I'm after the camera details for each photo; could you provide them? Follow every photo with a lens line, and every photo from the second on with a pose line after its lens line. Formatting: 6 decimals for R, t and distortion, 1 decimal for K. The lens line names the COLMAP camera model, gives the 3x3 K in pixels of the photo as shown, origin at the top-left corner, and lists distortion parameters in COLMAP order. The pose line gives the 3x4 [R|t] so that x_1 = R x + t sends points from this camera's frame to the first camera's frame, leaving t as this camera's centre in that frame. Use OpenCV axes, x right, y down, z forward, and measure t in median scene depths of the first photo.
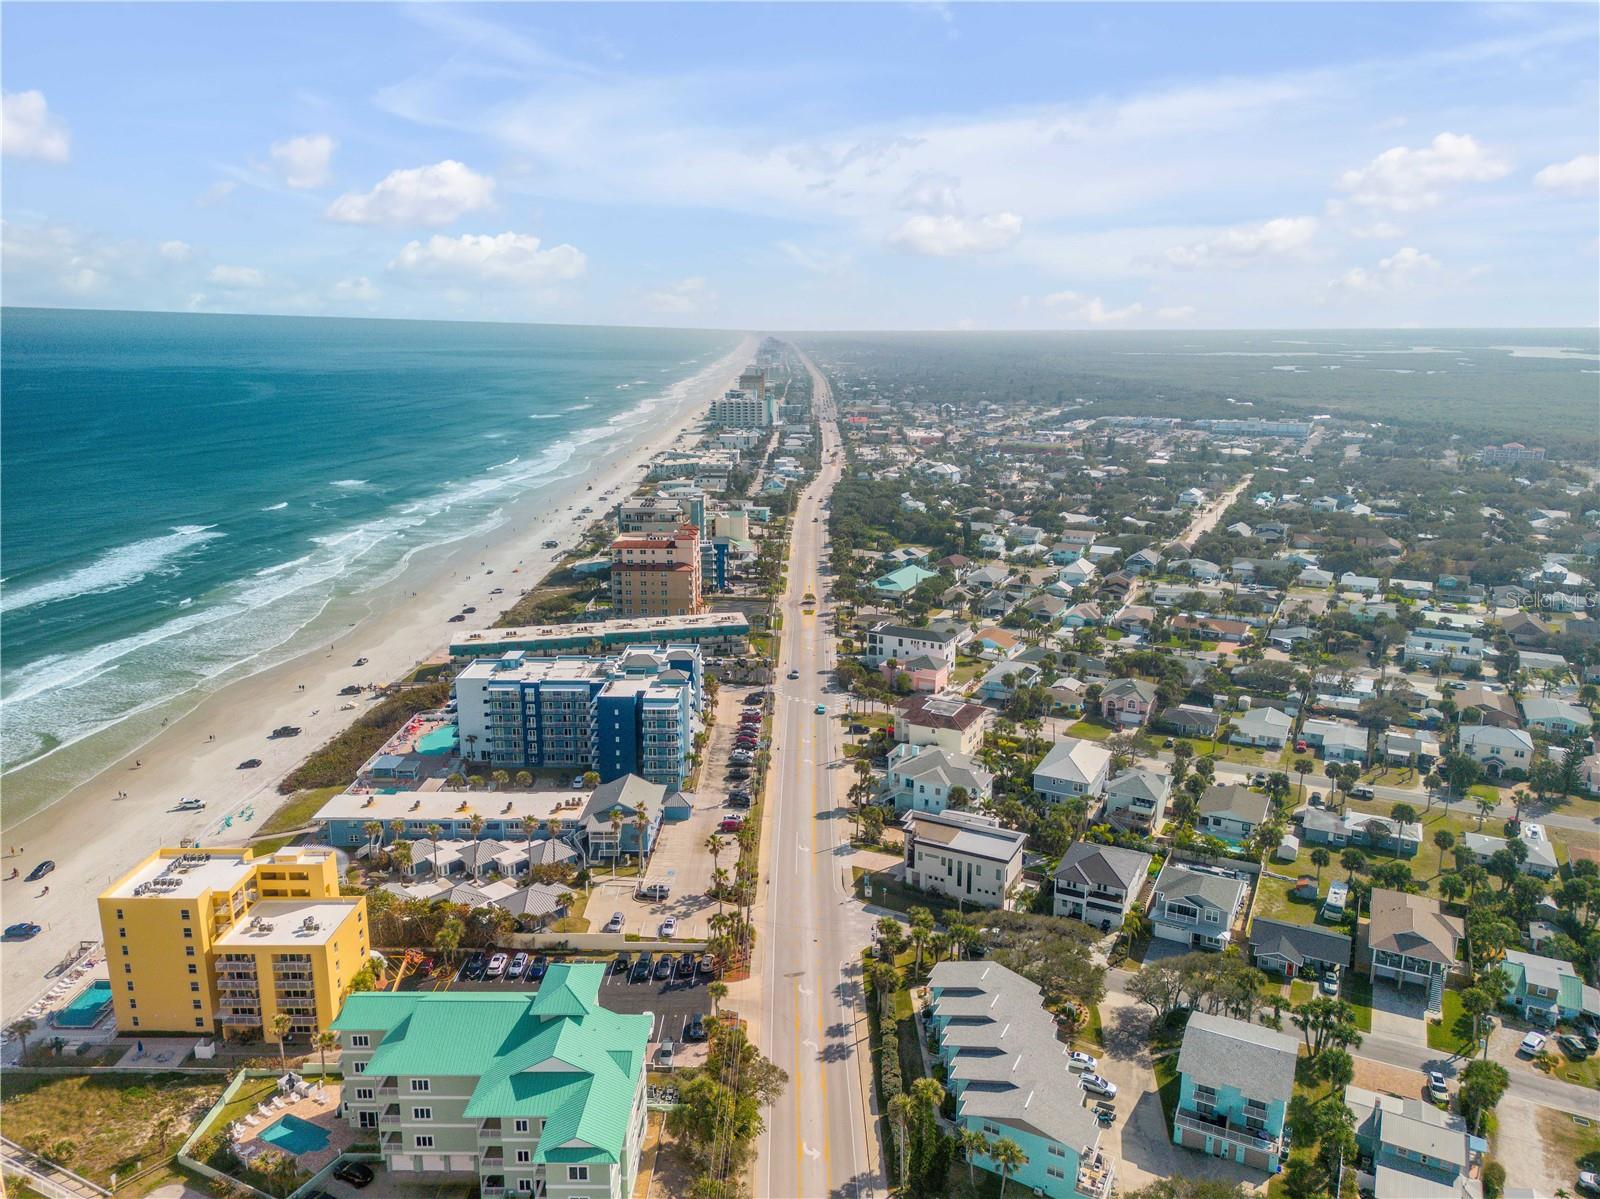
lens RADIAL K [[1109.8, 0, 800.7], [0, 1109.8, 595.9], [0, 0, 1]] dist [0.037563, -0.004049]
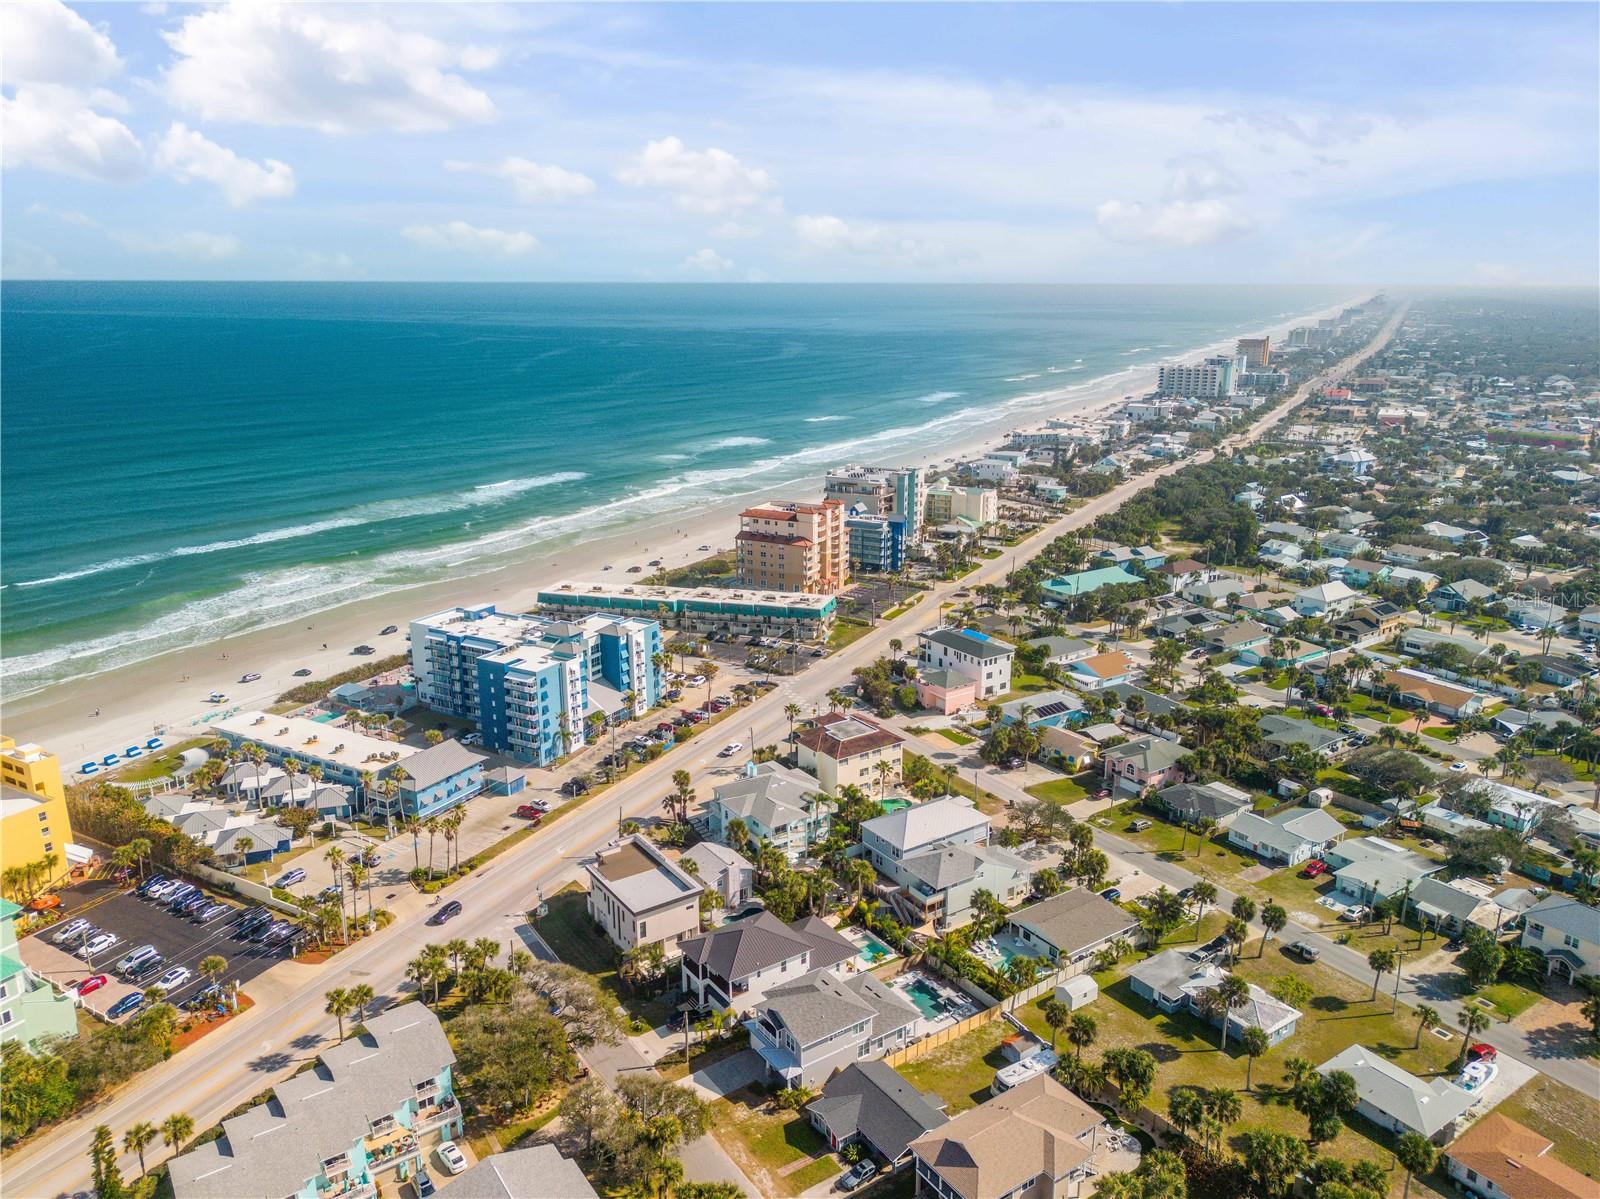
lens RADIAL K [[1109.8, 0, 799.4], [0, 1109.8, 602.8], [0, 0, 1]] dist [0.037563, -0.004049]
pose [[0.883022, 0.123616, -0.452759, 0.438846], [-0.106225, 0.992296, 0.063753, -0.045810], [0.457152, -0.008200, 0.889351, 0.194159]]
